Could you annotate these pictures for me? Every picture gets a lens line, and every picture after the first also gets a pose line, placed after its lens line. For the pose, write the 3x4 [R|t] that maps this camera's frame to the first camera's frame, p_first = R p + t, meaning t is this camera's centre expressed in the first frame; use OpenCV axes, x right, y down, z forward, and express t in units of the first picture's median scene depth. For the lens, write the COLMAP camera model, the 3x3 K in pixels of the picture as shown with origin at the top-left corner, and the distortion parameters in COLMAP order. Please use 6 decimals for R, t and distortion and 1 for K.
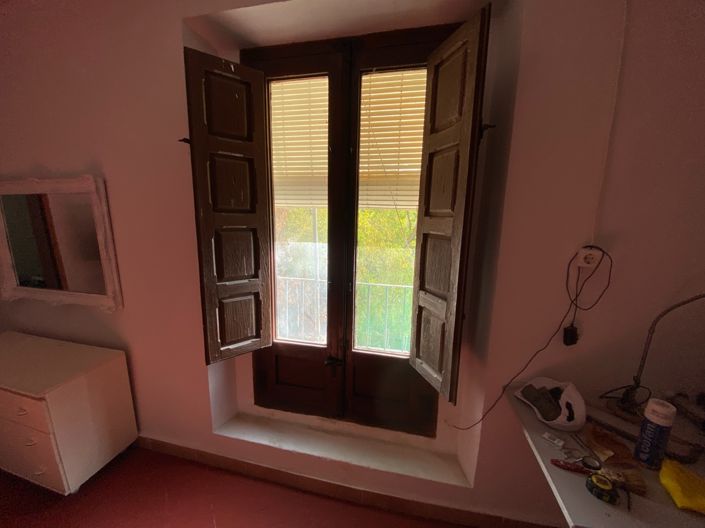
lens RADIAL K [[283.9, 0, 350.6], [0, 283.9, 265.9], [0, 0, 1]] dist [0.026868, -0.024404]
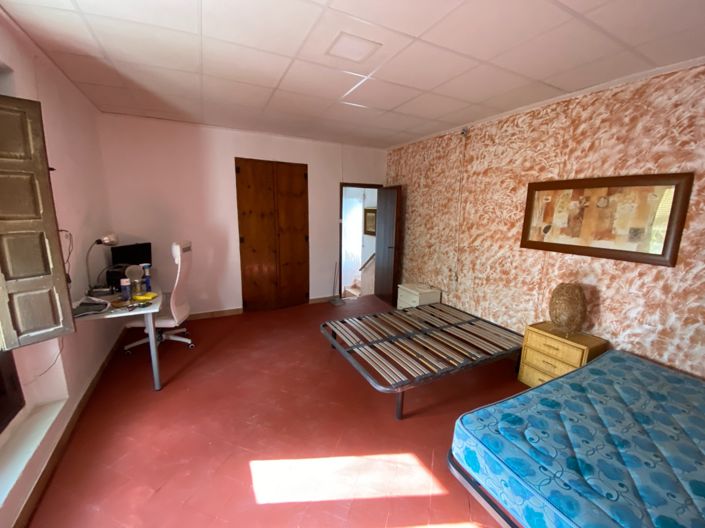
lens RADIAL K [[283.9, 0, 350.6], [0, 283.9, 265.9], [0, 0, 1]] dist [0.026868, -0.024404]
pose [[-0.641753, -0.172559, 0.747246, -1.532804], [0.108595, 0.944093, 0.311281, -0.182907], [-0.759184, 0.280913, -0.587135, 0.548457]]
